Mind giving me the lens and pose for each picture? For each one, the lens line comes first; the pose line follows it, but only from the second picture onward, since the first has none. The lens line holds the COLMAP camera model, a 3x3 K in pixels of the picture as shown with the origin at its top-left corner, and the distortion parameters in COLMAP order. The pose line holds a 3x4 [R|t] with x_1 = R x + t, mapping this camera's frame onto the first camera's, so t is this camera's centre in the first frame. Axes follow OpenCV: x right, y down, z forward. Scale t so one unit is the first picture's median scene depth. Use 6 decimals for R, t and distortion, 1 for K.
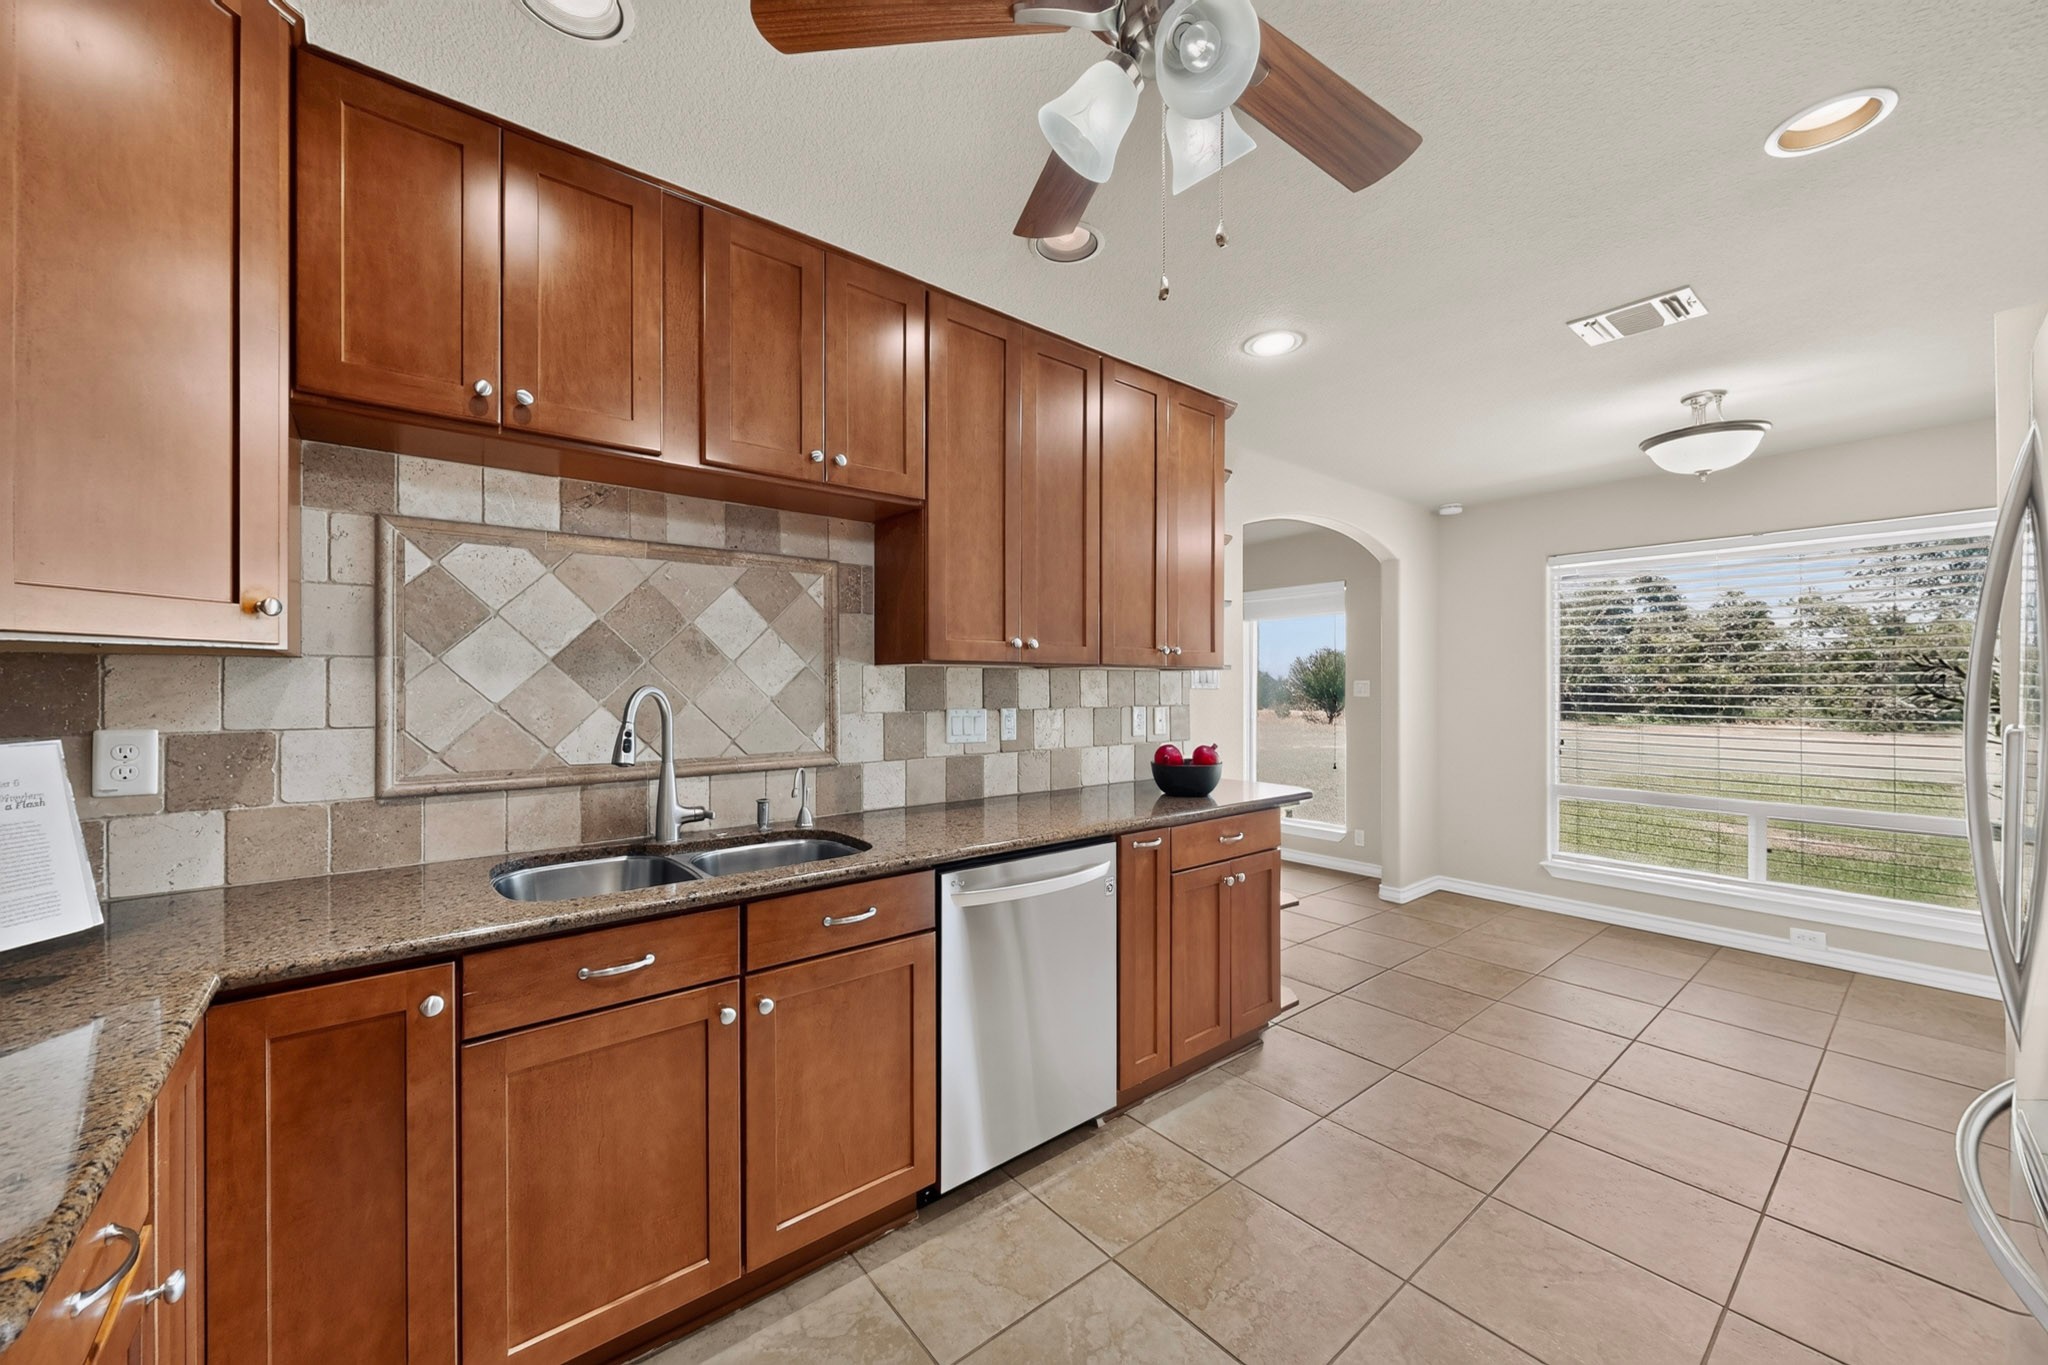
lens RADIAL K [[769.8, 0, 1027.4], [0, 769.8, 688.0], [0, 0, 1]] dist [0.000951, 0.000101]
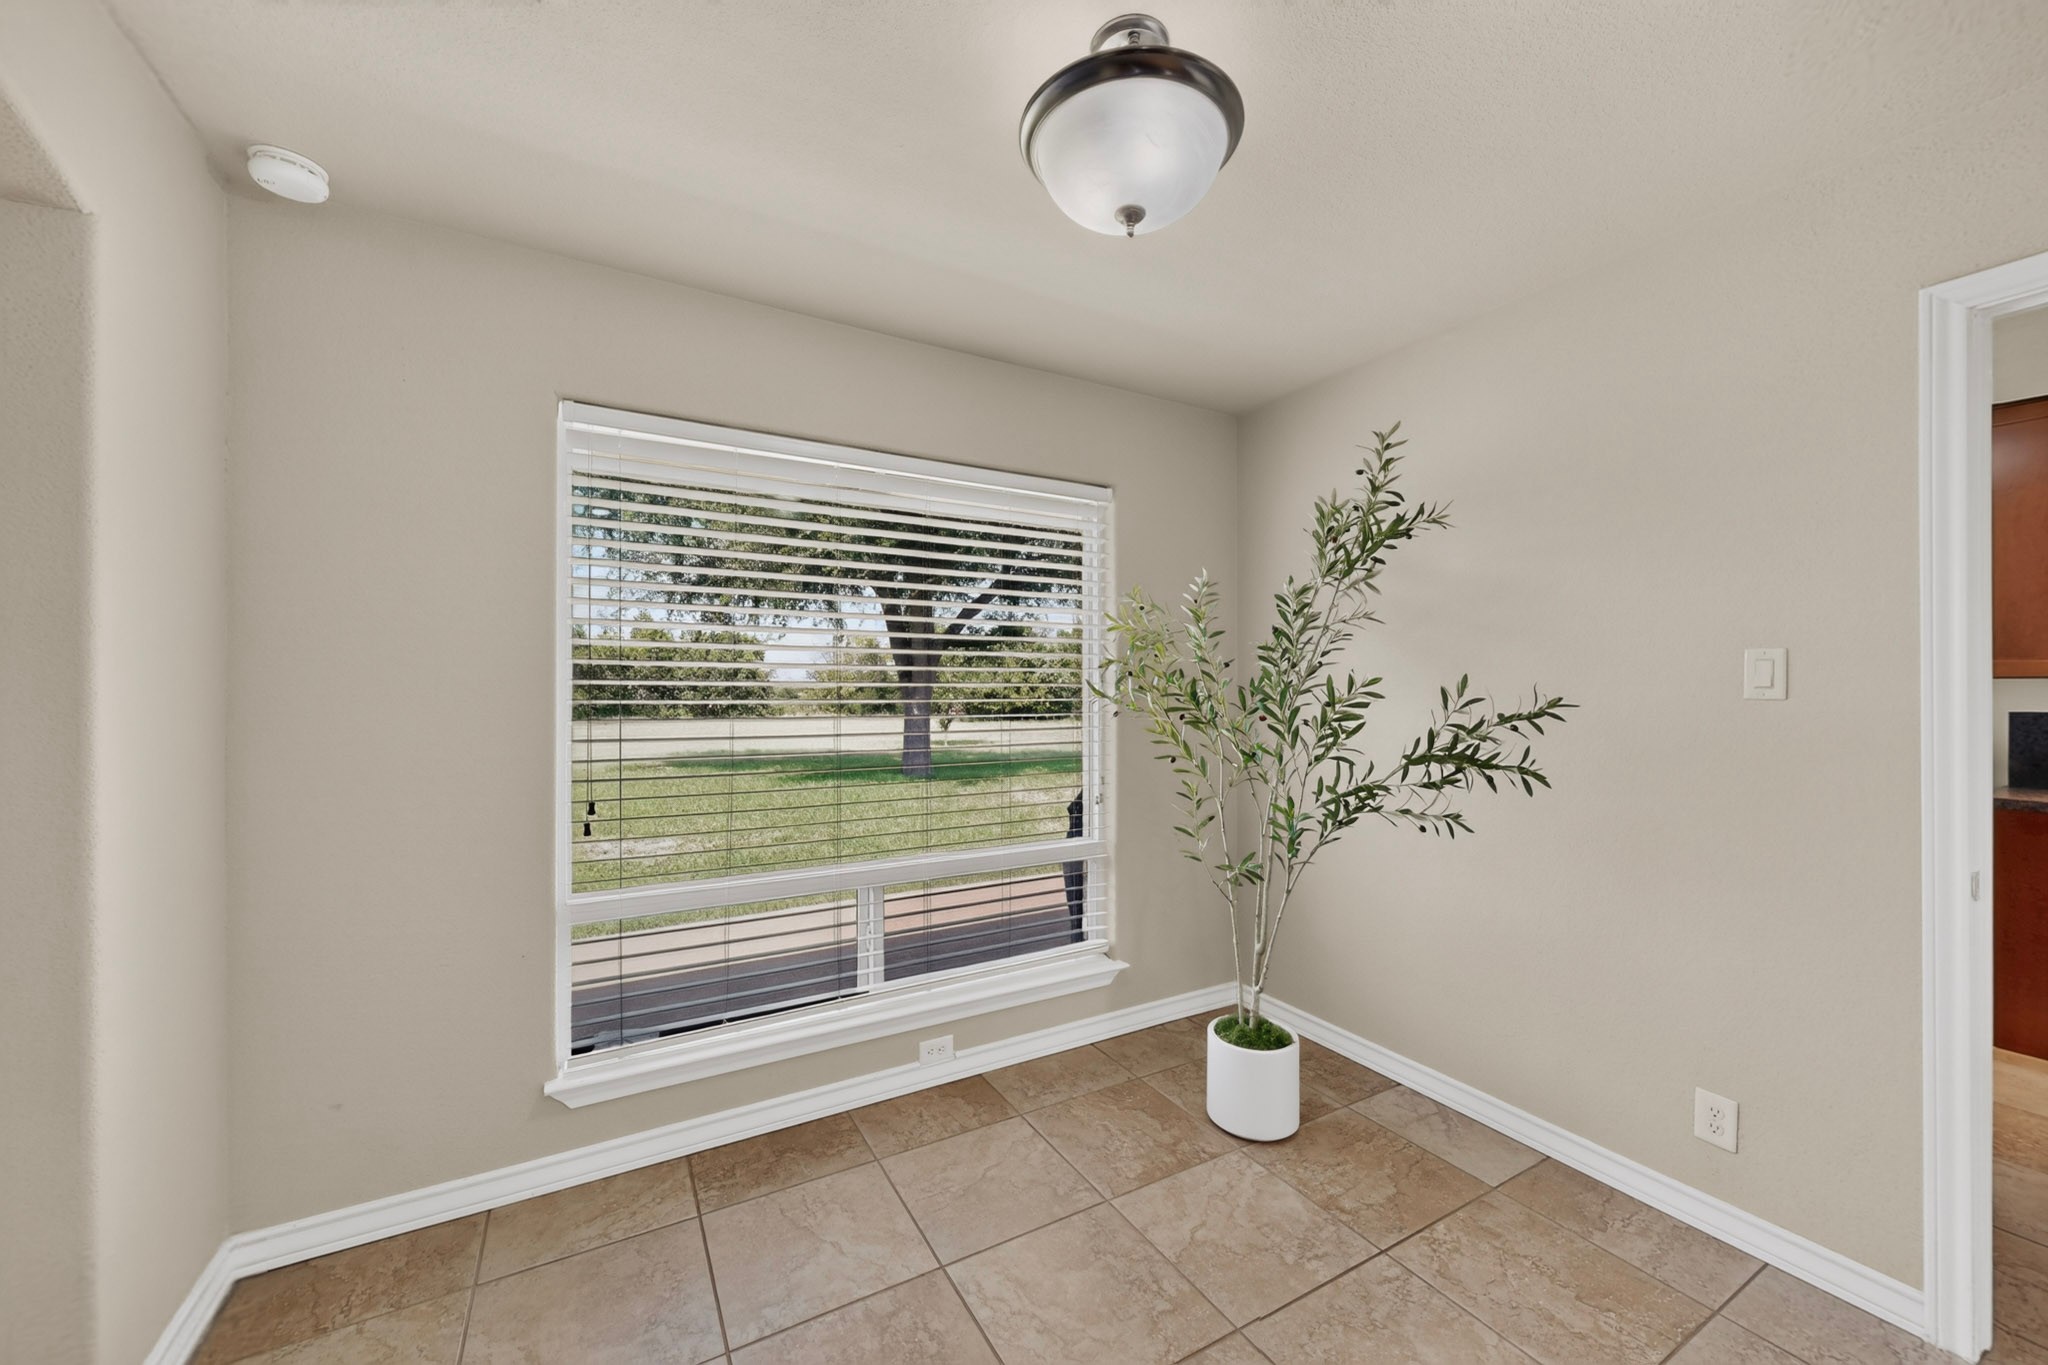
lens RADIAL K [[773.2, 0, 1031.7], [0, 773.2, 692.9], [0, 0, 1]] dist [0.004112, 0.000040]
pose [[0.158113, -0.002549, 0.987418, 0.331294], [-0.000321, 0.999996, 0.002633, -0.000159], [-0.987421, -0.000733, 0.158112, 0.793081]]
